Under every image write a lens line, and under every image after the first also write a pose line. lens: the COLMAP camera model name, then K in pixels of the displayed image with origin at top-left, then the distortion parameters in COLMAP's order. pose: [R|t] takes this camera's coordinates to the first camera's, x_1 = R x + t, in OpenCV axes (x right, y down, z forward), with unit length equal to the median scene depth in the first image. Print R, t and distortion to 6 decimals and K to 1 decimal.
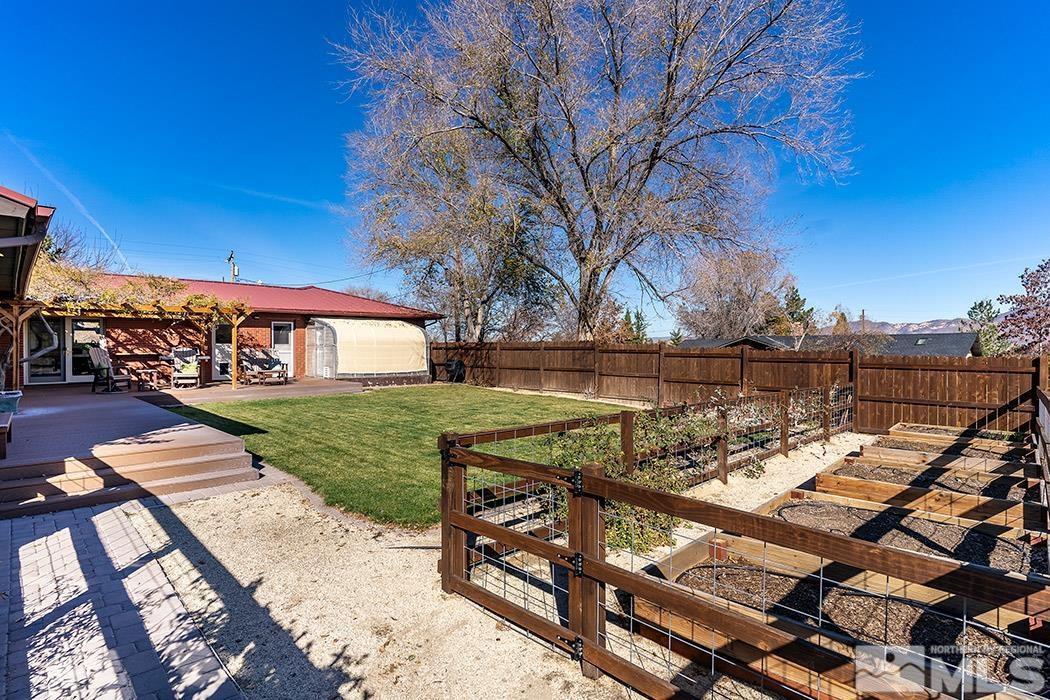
lens RADIAL K [[540.2, 0, 522.9], [0, 540.2, 349.1], [0, 0, 1]] dist [-0.000586, -0.000240]
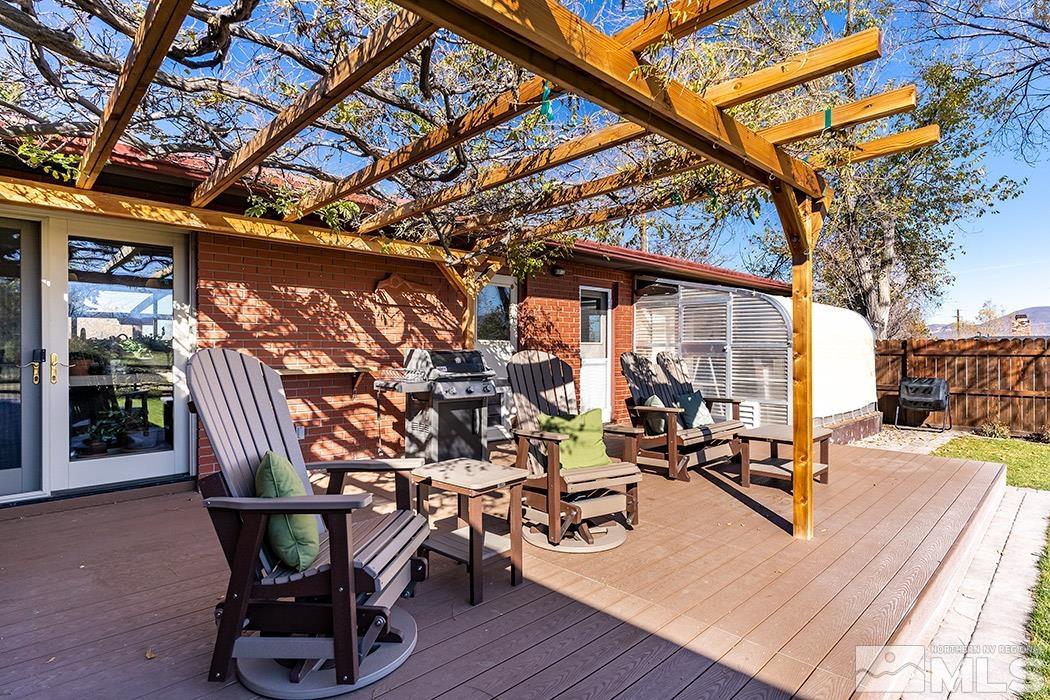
lens RADIAL K [[540.2, 0, 527.0], [0, 540.2, 350.2], [0, 0, 1]] dist [-0.000586, -0.000240]
pose [[0.999877, 0.000067, 0.015664, -0.584742], [-0.000016, 0.999995, -0.003227, -0.002061], [-0.015664, 0.003226, 0.999872, 0.696787]]
